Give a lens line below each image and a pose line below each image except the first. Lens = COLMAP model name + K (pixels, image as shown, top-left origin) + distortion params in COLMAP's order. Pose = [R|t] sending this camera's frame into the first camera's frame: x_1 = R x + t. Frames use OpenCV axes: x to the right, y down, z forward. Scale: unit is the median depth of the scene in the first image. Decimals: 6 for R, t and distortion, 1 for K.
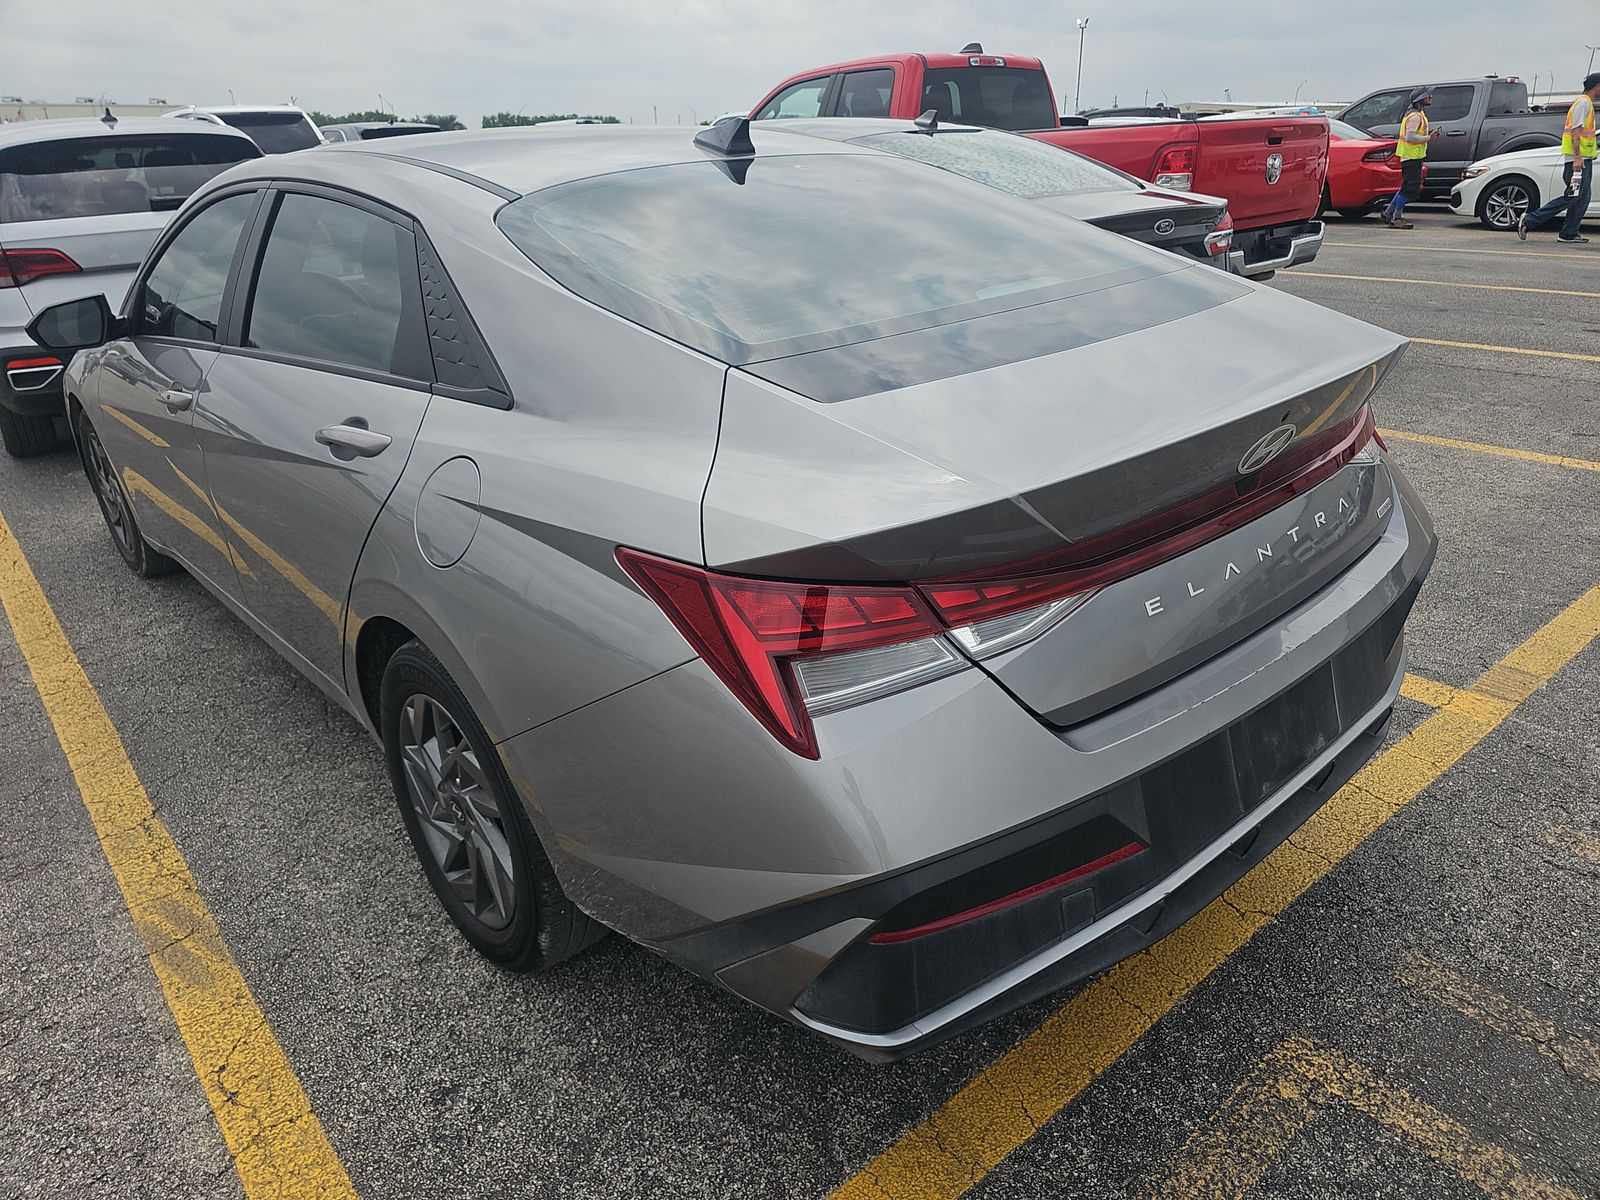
lens RADIAL K [[1071.3, 0, 800.6], [0, 1071.3, 559.6], [0, 0, 1]] dist [0.048830, -0.042370]
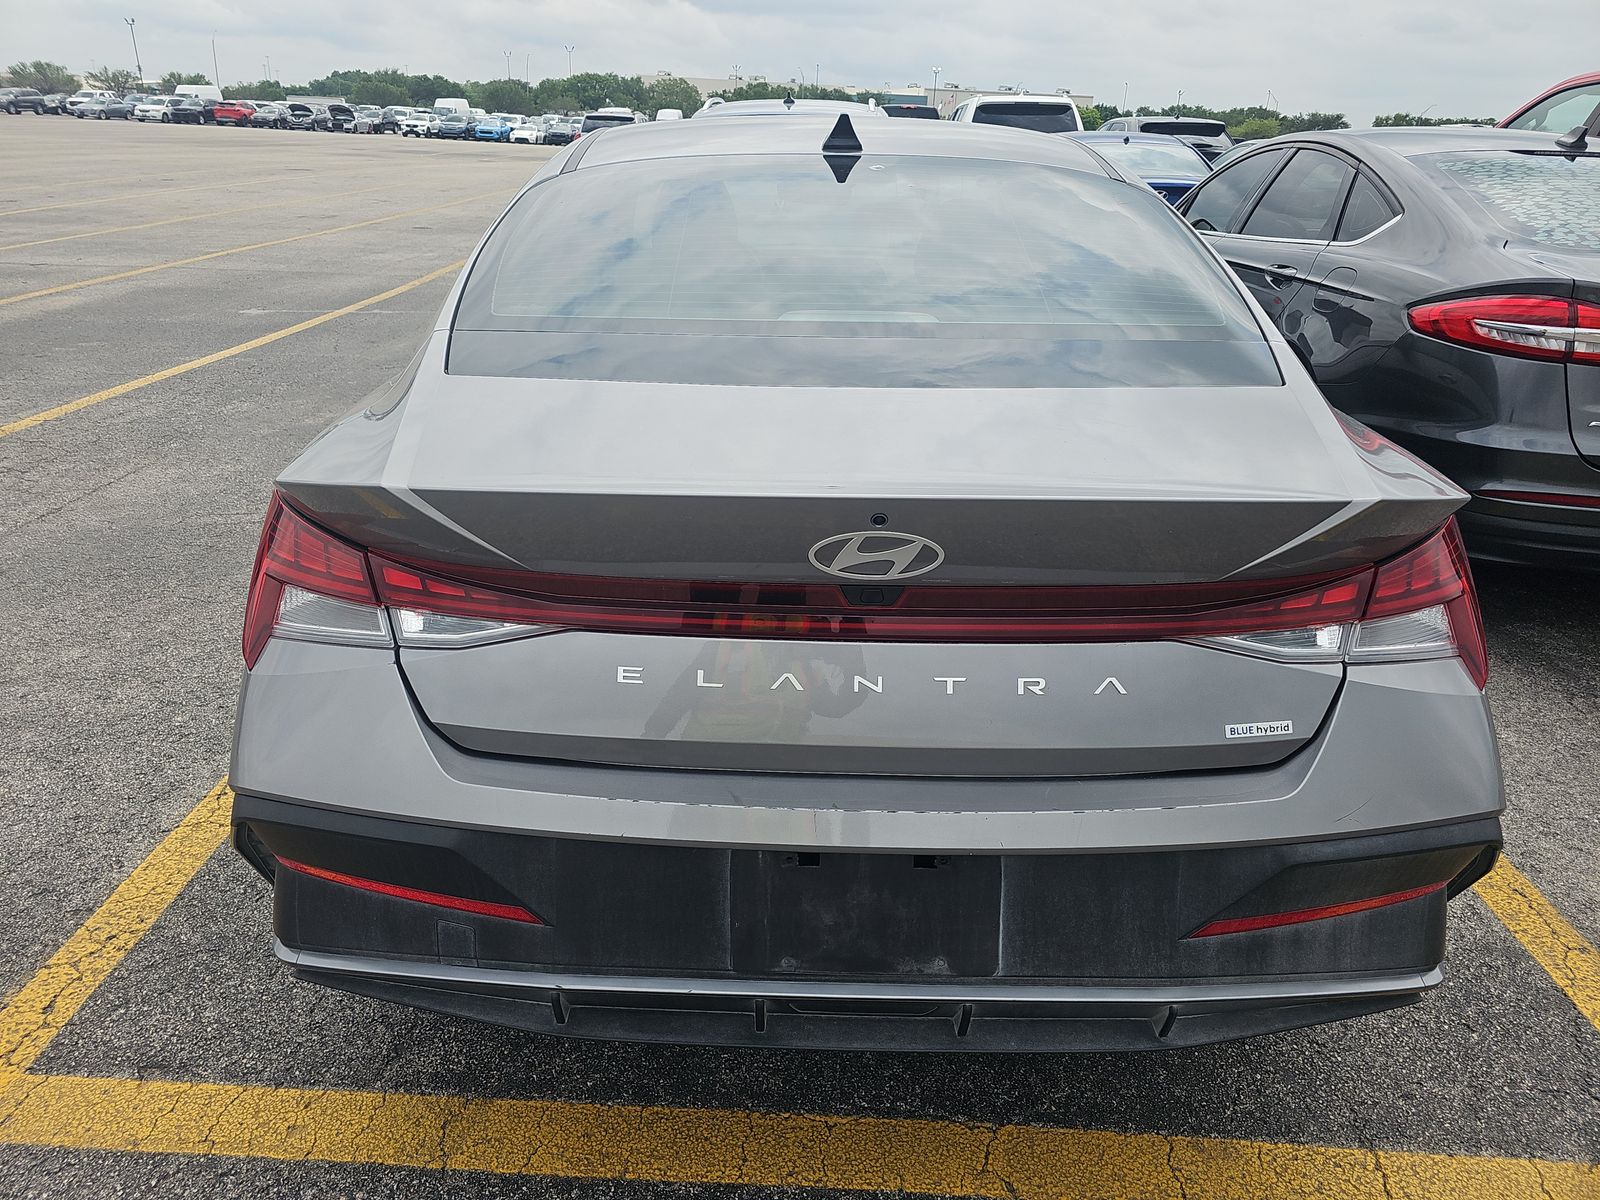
lens RADIAL K [[1078.0, 0, 787.6], [0, 1078.0, 544.8], [0, 0, 1]] dist [0.048553, -0.041720]
pose [[0.741094, 0.287245, -0.606852, 0.767553], [-0.293230, 0.951574, 0.092320, -0.146351], [0.603983, 0.109529, 0.789435, 0.307620]]
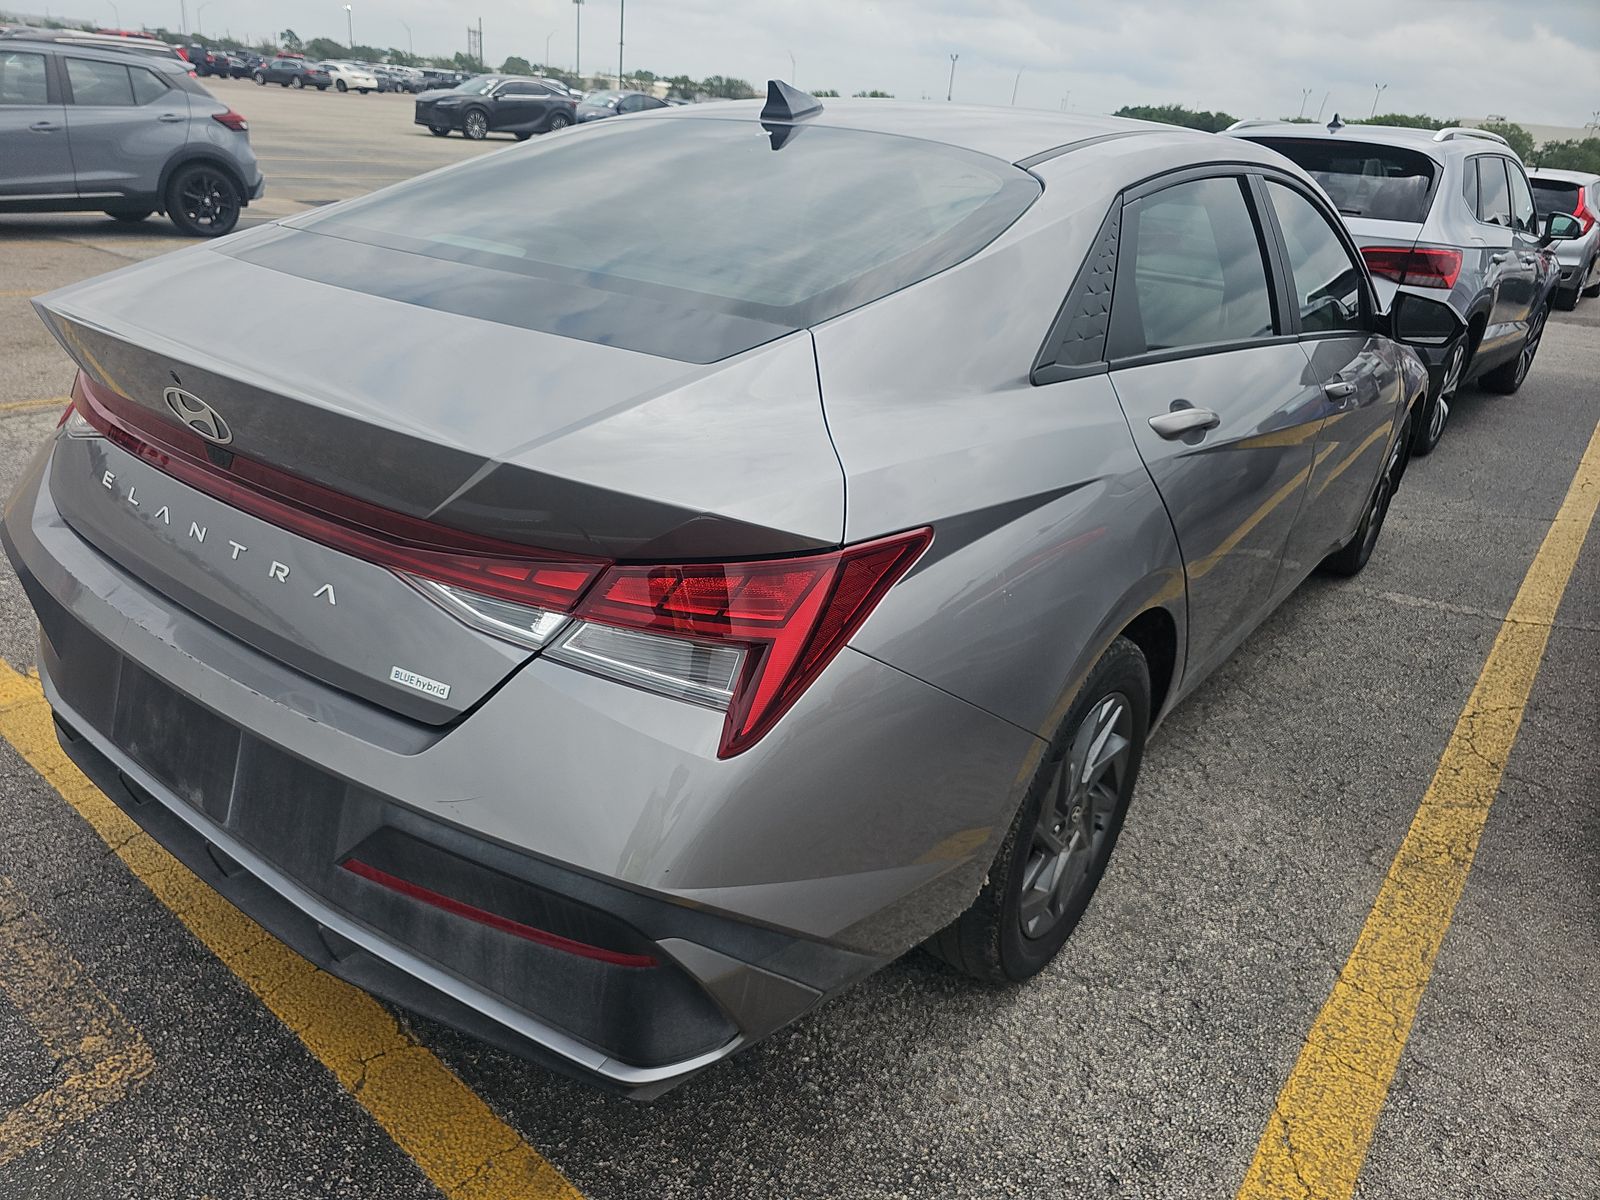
lens RADIAL K [[1101.0, 0, 793.2], [0, 1101.0, 569.9], [0, 0, 1]] dist [0.004464, -0.004736]
pose [[0.183843, 0.411363, -0.892739, 1.241582], [-0.435587, 0.848269, 0.301171, -0.433513], [0.881173, 0.333497, 0.335133, 1.054223]]
